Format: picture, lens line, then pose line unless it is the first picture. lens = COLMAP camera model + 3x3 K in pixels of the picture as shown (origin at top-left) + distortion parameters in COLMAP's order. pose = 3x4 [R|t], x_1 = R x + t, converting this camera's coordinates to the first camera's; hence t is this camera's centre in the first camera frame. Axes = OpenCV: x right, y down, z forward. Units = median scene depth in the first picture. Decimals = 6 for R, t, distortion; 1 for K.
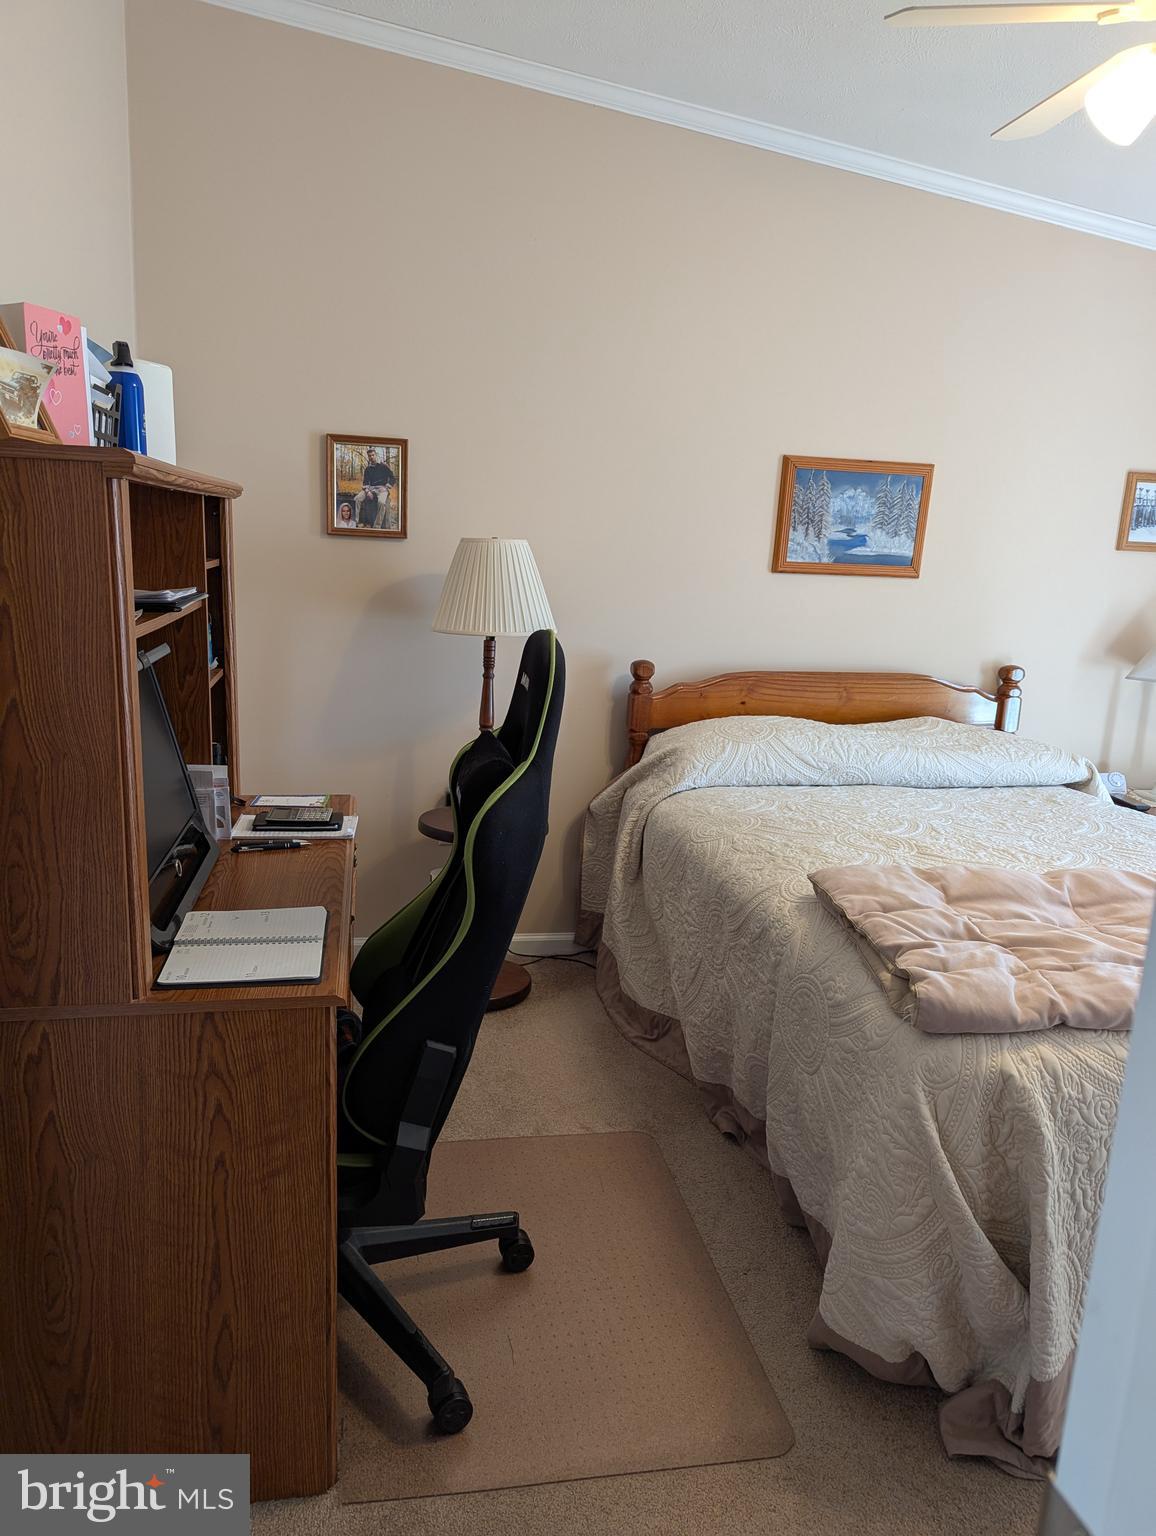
lens RADIAL K [[1070.8, 0, 585.2], [0, 1070.8, 781.0], [0, 0, 1]] dist [0.067434, -0.073800]
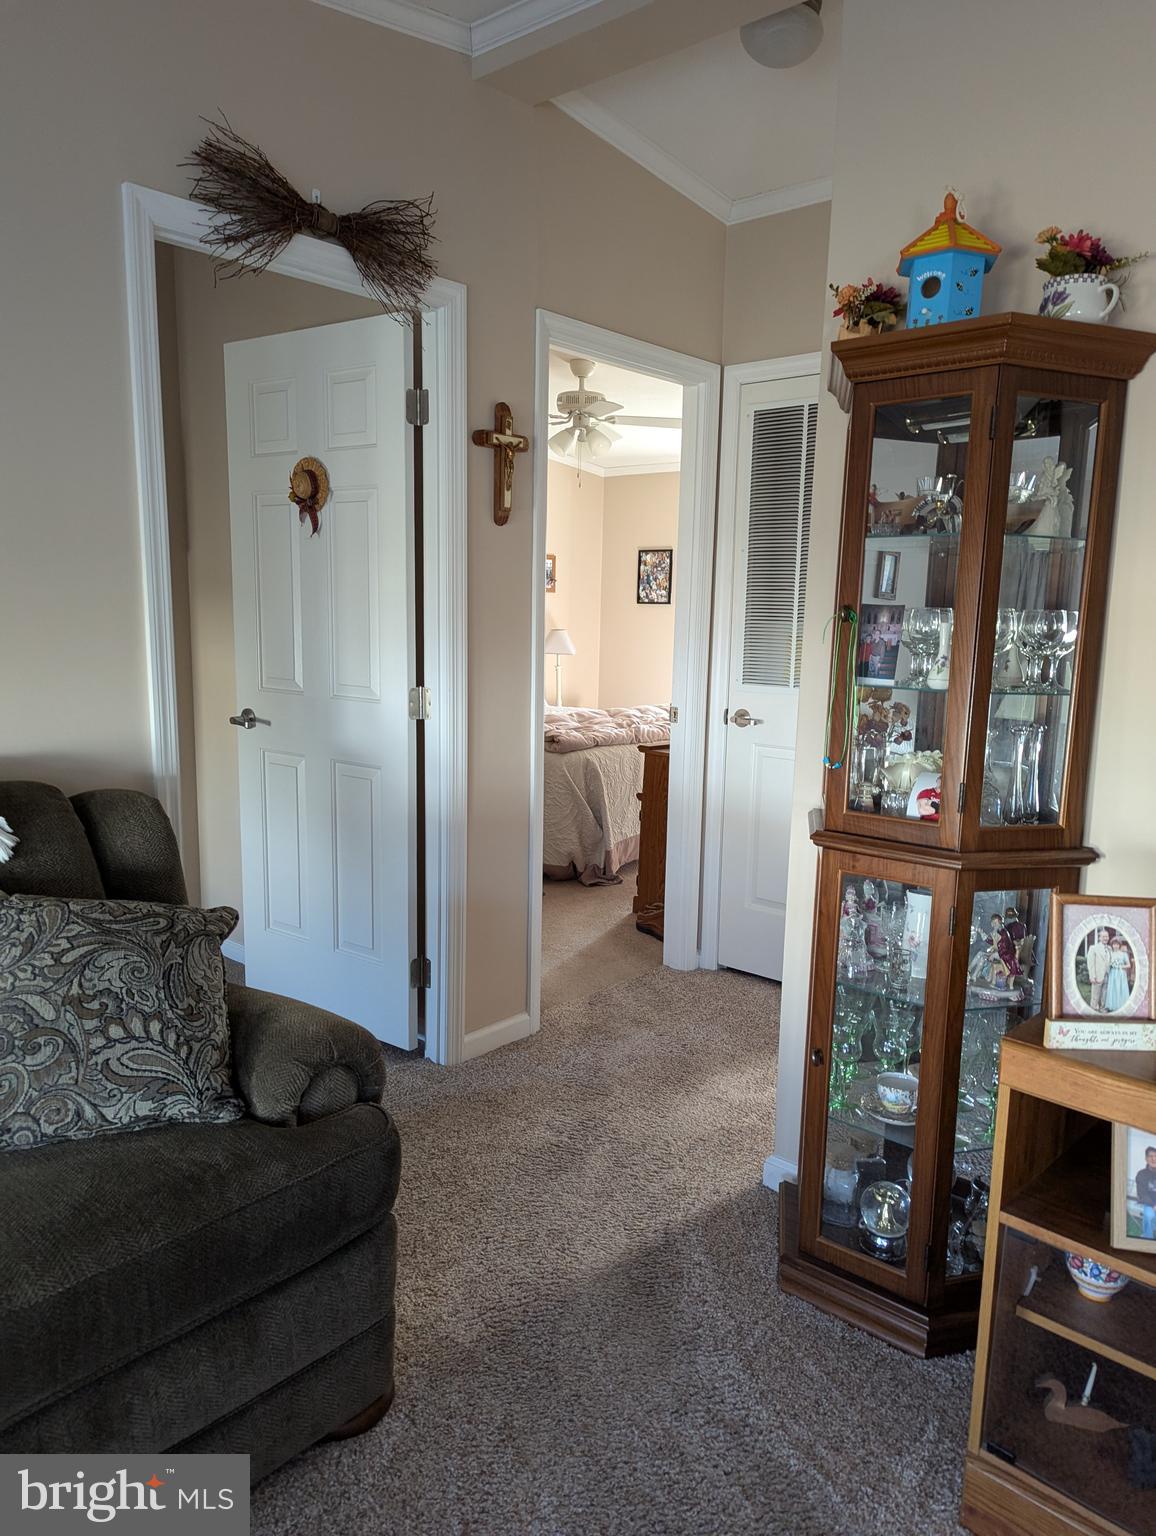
lens RADIAL K [[1070.8, 0, 585.2], [0, 1070.8, 781.0], [0, 0, 1]] dist [0.067434, -0.073800]
pose [[0.802589, -0.130345, 0.582118, -1.095079], [0.149277, 0.988673, 0.015564, 0.213143], [-0.577553, 0.074406, 0.812955, -1.164694]]
